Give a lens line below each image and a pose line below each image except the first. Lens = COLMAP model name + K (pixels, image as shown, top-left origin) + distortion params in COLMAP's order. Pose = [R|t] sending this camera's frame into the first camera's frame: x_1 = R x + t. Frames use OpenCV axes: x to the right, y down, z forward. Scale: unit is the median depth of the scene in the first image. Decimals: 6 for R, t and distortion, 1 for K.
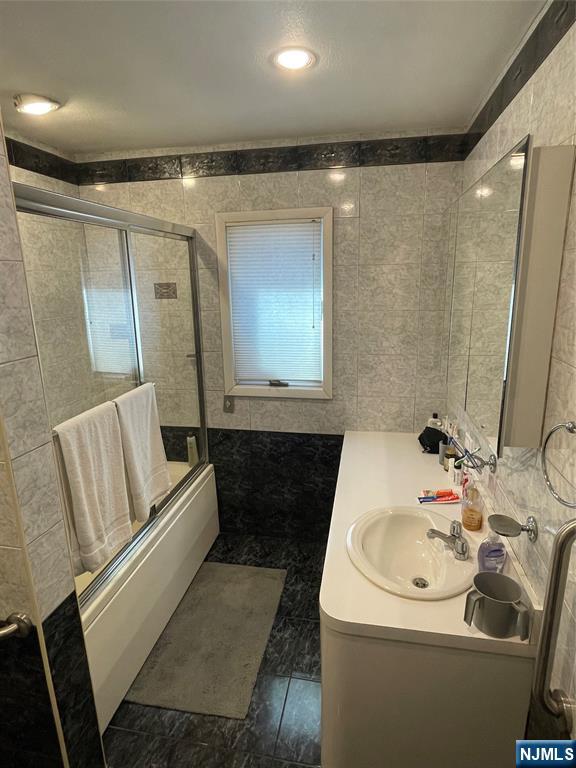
lens RADIAL K [[427.9, 0, 287.6], [0, 427.9, 383.0], [0, 0, 1]] dist [-0.005095, -0.000502]
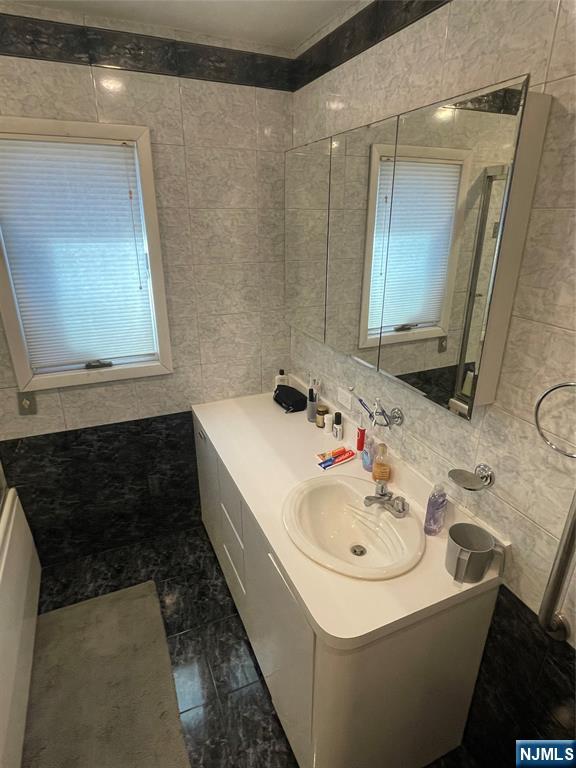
lens RADIAL K [[427.9, 0, 288.0], [0, 427.9, 384.8], [0, 0, 1]] dist [-0.005095, -0.000502]
pose [[0.823270, -0.186299, 0.536208, -0.174837], [0.114563, 0.979703, 0.164492, -0.054836], [-0.555969, -0.073992, 0.827903, 0.186313]]
